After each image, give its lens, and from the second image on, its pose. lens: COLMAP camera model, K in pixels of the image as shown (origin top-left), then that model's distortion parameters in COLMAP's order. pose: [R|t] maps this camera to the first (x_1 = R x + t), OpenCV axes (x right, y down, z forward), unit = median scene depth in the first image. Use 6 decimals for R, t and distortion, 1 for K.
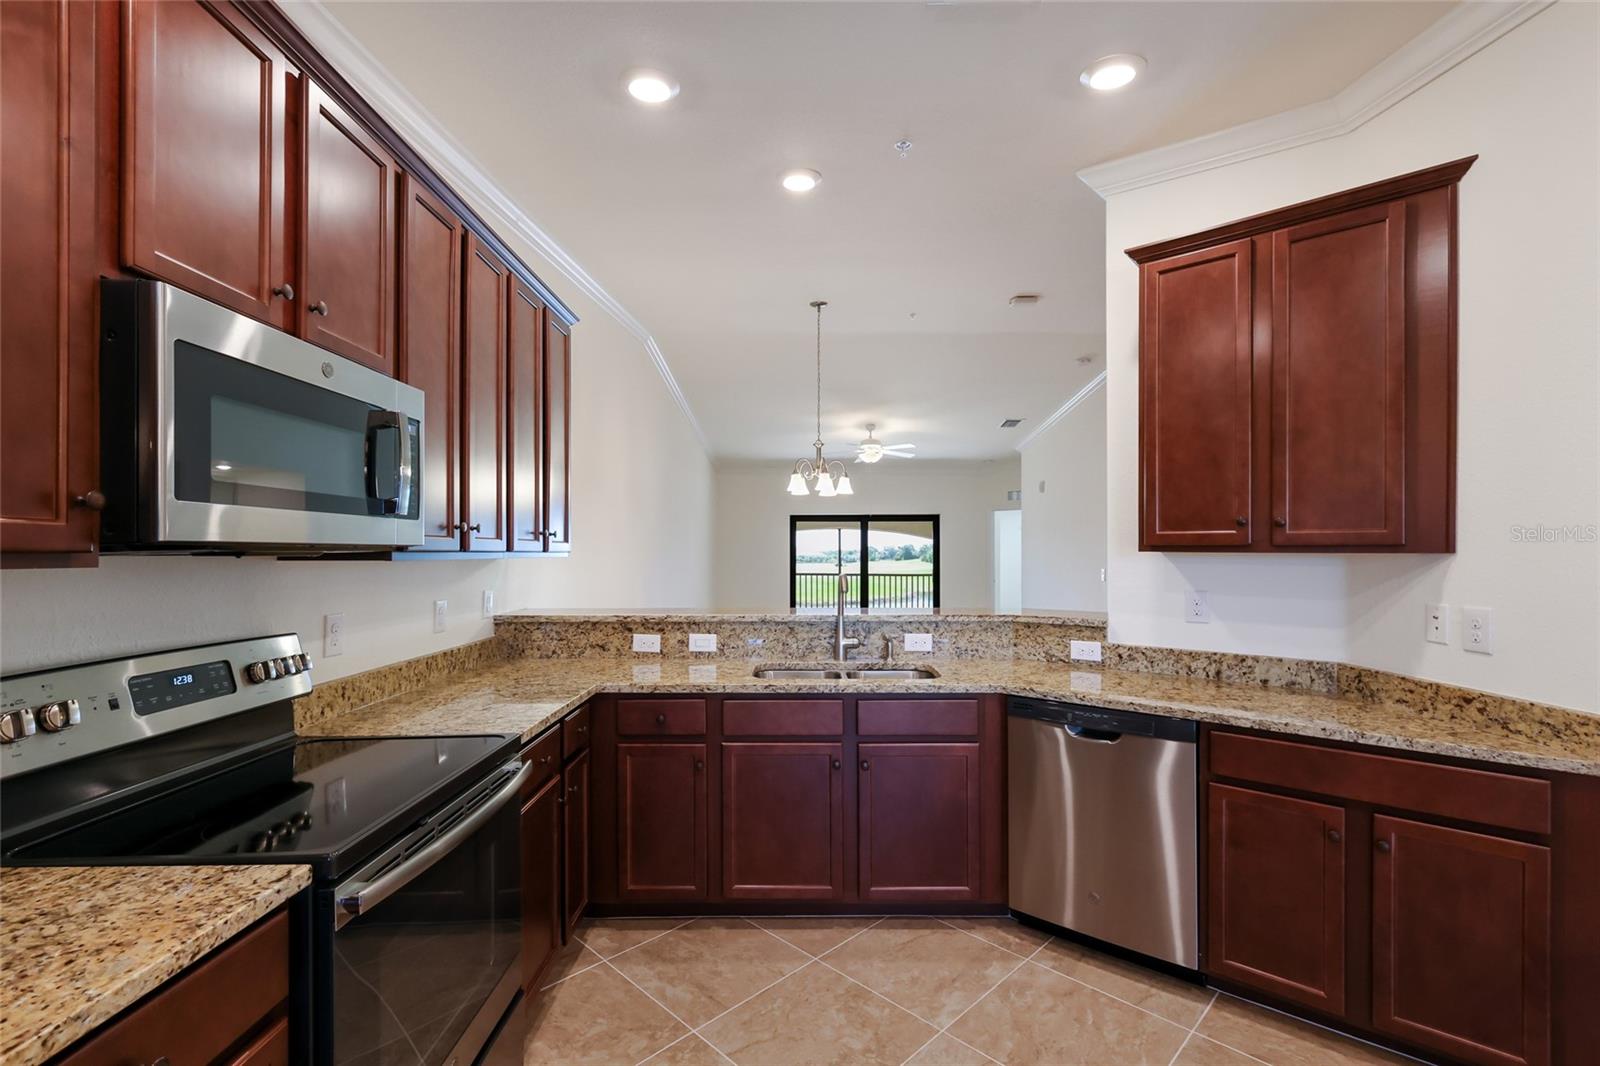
lens RADIAL K [[692.2, 0, 792.6], [0, 692.2, 552.6], [0, 0, 1]] dist [0.015436, -0.001629]
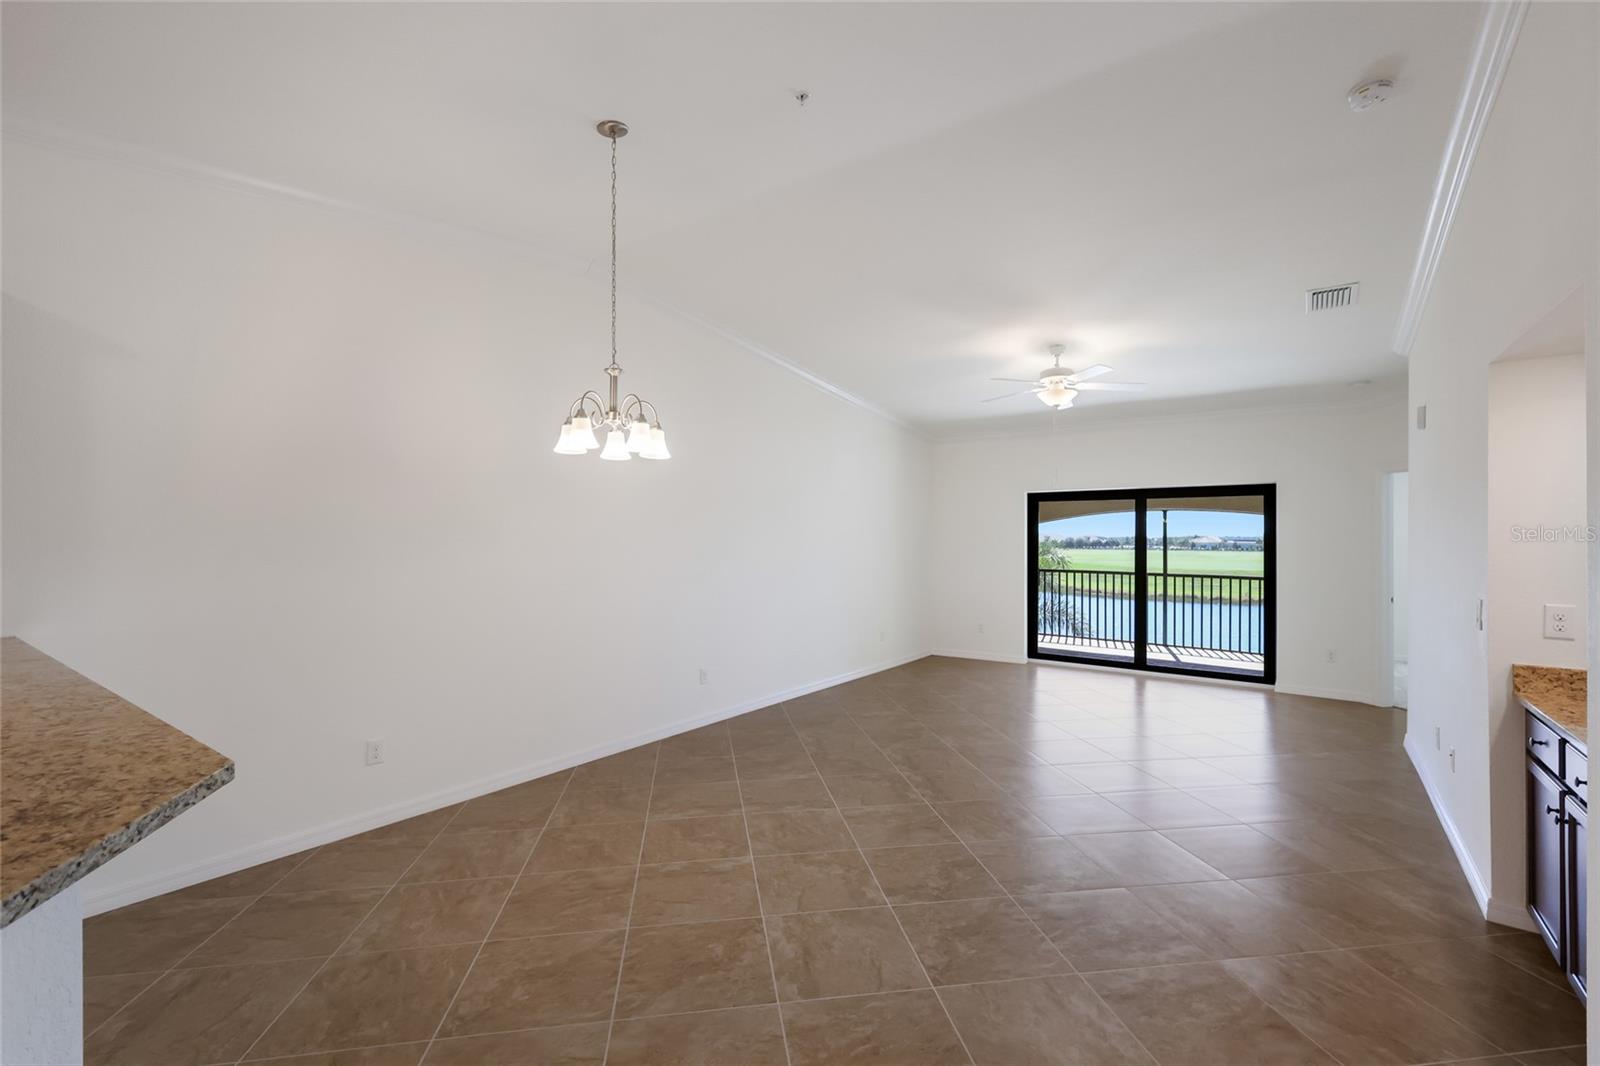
lens RADIAL K [[692.2, 0, 805.9], [0, 692.2, 539.0], [0, 0, 1]] dist [0.015436, -0.001629]
pose [[0.817028, 0.006059, -0.576567, 1.086573], [-0.004544, 0.999981, 0.004071, -0.037460], [0.576581, -0.000706, 0.817040, 1.307820]]
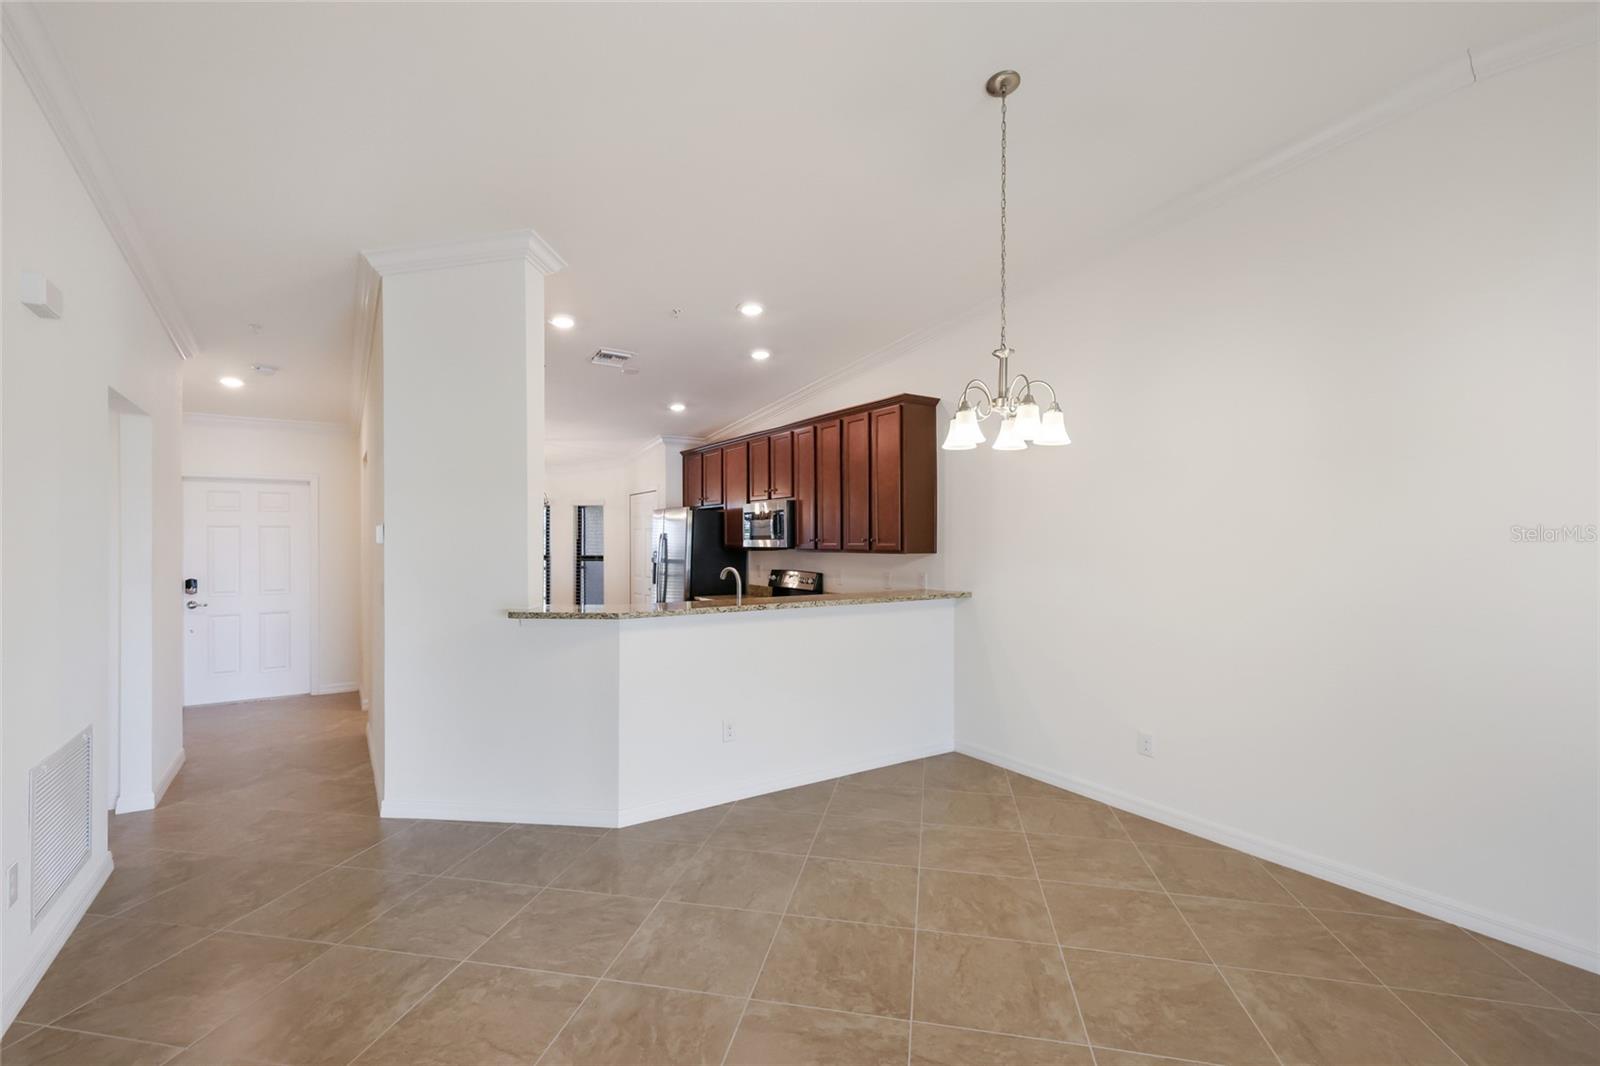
lens RADIAL K [[692.2, 0, 803.8], [0, 692.2, 522.2], [0, 0, 1]] dist [0.015436, -0.001629]
pose [[-0.820724, -0.011398, -0.571212, 1.009162], [0.004412, 0.999645, -0.026286, -0.033601], [0.571308, -0.024094, -0.820382, 2.881993]]
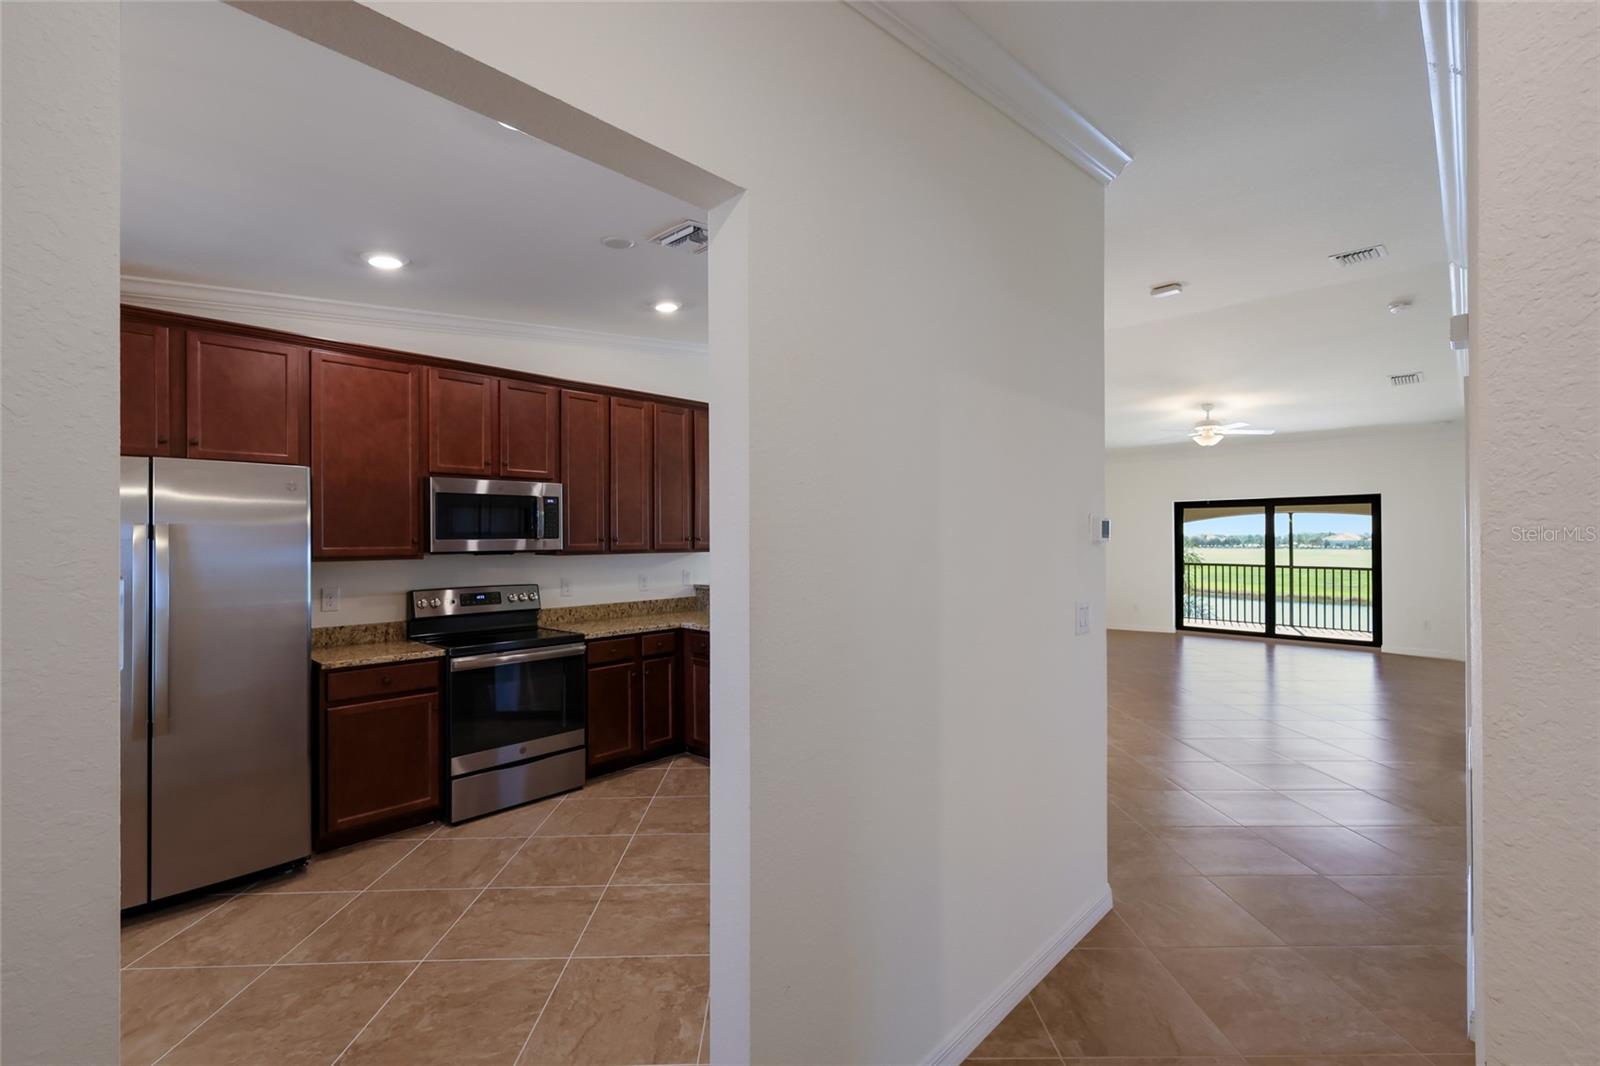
lens RADIAL K [[692.2, 0, 812.6], [0, 692.2, 537.2], [0, 0, 1]] dist [0.015436, -0.001629]
pose [[0.737546, -0.000654, -0.675297, 1.299255], [0.002139, 0.999997, 0.001369, -0.040616], [0.675294, -0.002454, 0.737545, -0.118325]]
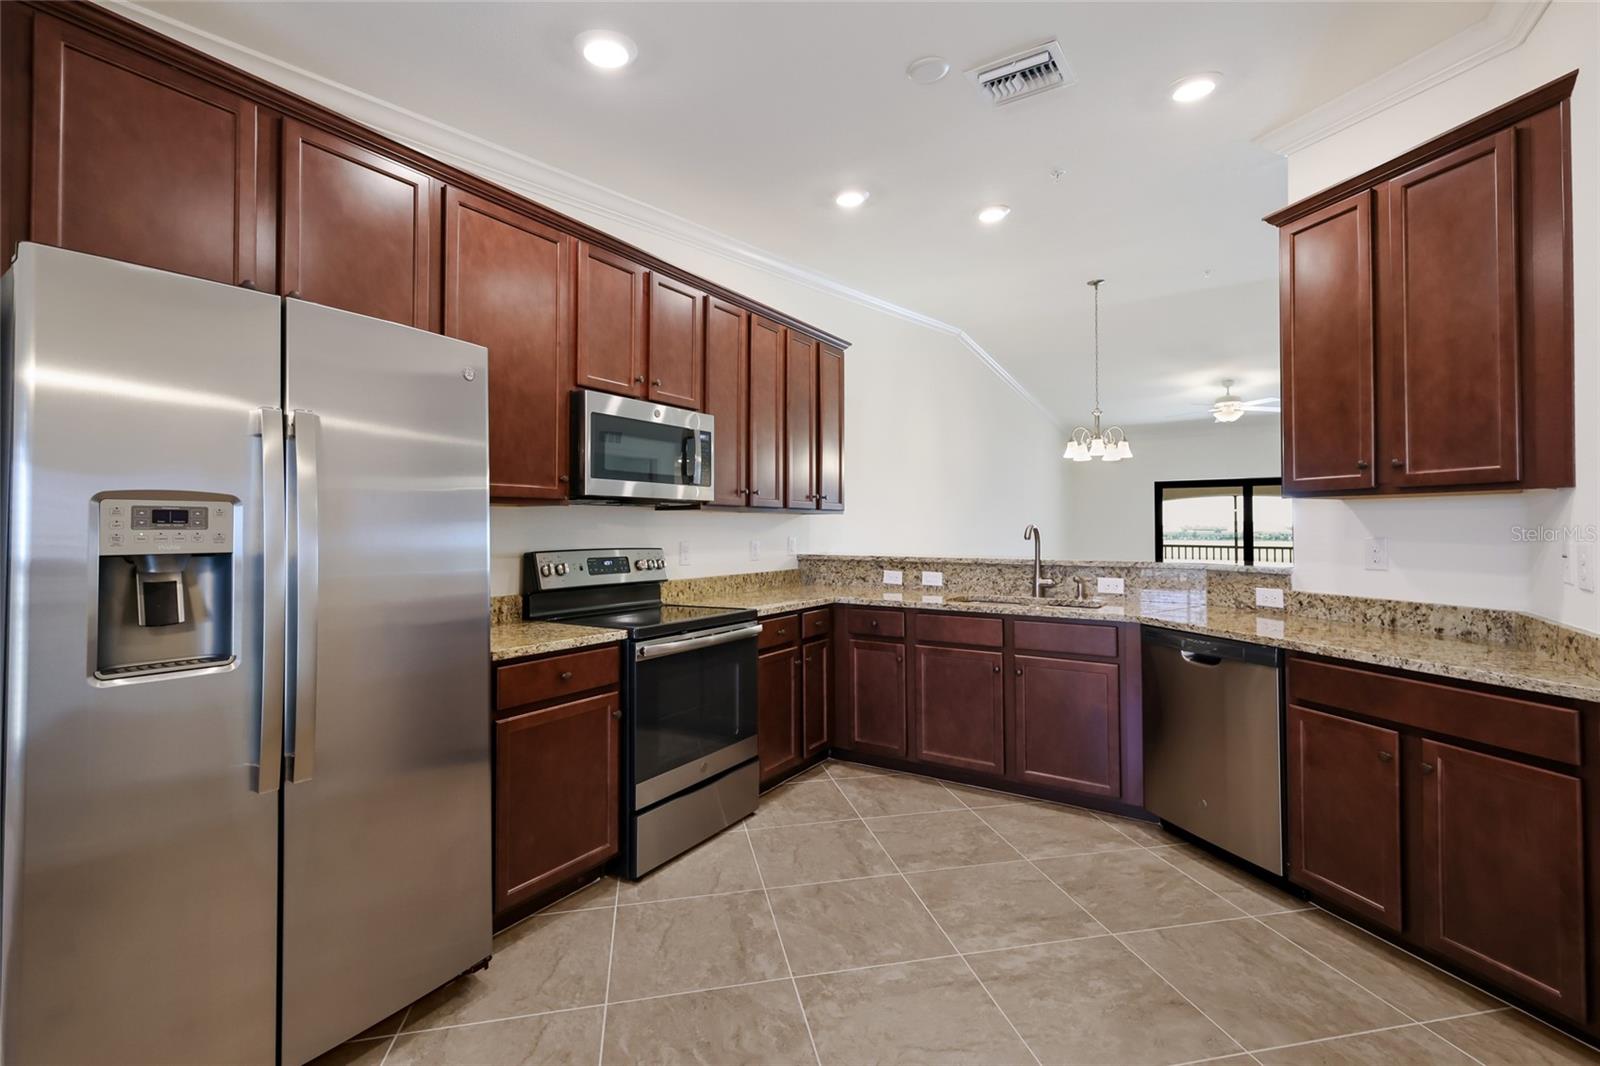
lens RADIAL K [[692.2, 0, 813.4], [0, 692.2, 517.2], [0, 0, 1]] dist [0.015436, -0.001629]
pose [[0.848520, -0.009806, -0.529073, 0.496524], [0.001094, 0.999859, -0.016777, 0.048462], [0.529162, 0.013657, 0.848411, -0.298200]]
